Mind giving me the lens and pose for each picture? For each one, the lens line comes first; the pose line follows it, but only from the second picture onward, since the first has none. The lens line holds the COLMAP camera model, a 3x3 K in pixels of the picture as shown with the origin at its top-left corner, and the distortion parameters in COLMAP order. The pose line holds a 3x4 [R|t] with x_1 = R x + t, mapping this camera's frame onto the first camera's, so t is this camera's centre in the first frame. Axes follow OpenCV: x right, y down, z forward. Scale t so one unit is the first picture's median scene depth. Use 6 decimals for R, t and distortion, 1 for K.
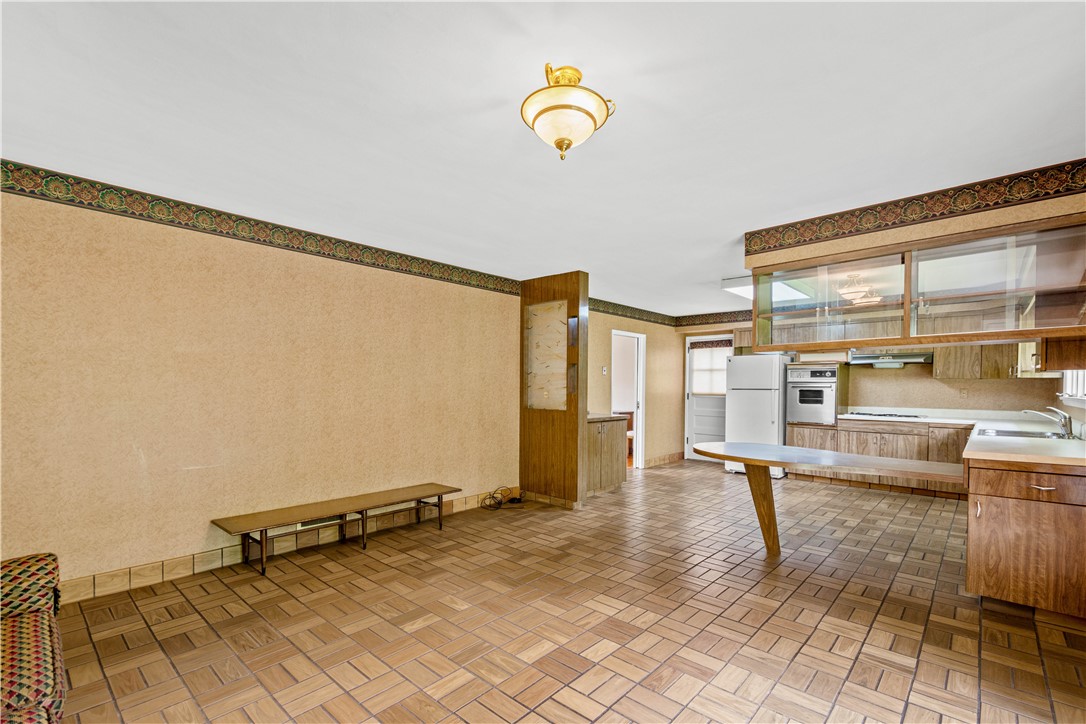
lens RADIAL K [[480.3, 0, 538.6], [0, 480.3, 388.3], [0, 0, 1]] dist [0.013868, -0.004686]
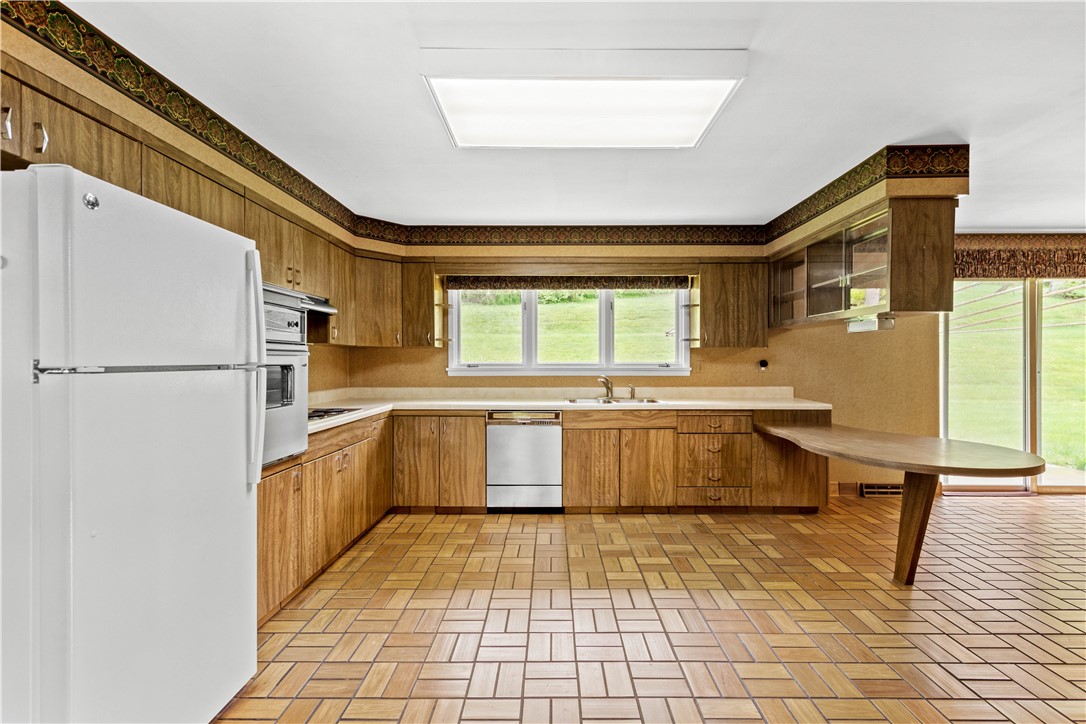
lens RADIAL K [[480.3, 0, 546.9], [0, 480.3, 362.9], [0, 0, 1]] dist [0.013868, -0.004686]
pose [[-0.674820, -0.007690, 0.737942, 0.200195], [0.001939, 0.999924, 0.012193, -0.002840], [-0.737979, 0.009658, -0.674754, 1.224948]]
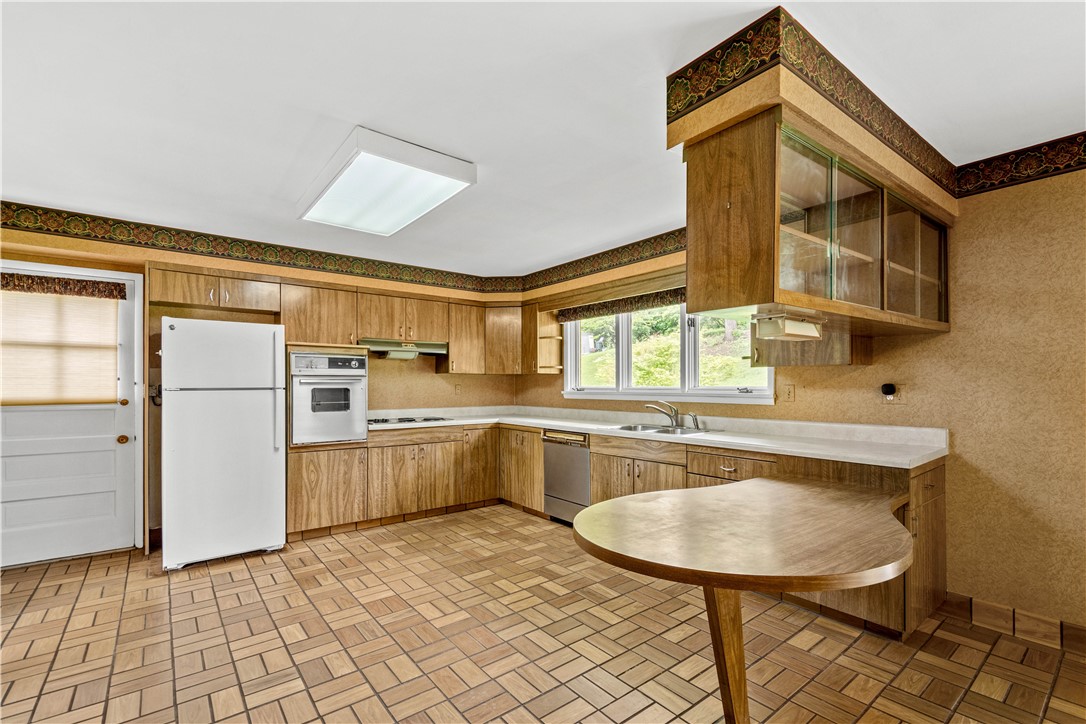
lens RADIAL K [[480.3, 0, 541.1], [0, 480.3, 386.4], [0, 0, 1]] dist [0.013868, -0.004686]
pose [[0.155642, -0.009064, 0.987772, -0.004248], [0.009089, 0.999929, 0.007743, -0.001698], [-0.987772, 0.007772, 0.155713, 0.718805]]
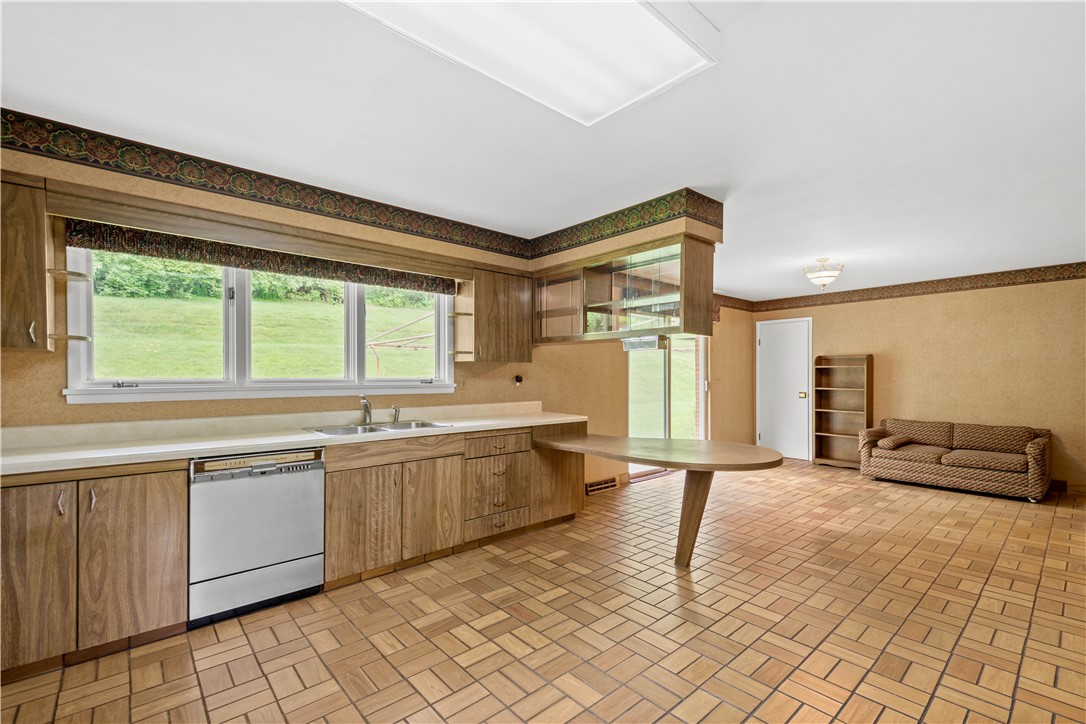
lens RADIAL K [[480.3, 0, 551.0], [0, 480.3, 378.0], [0, 0, 1]] dist [0.013868, -0.004686]
pose [[-0.996242, -0.005060, 0.086462, 0.417816], [-0.004069, 0.999924, 0.011631, -0.002004], [-0.086514, 0.011236, -0.996187, 1.209669]]
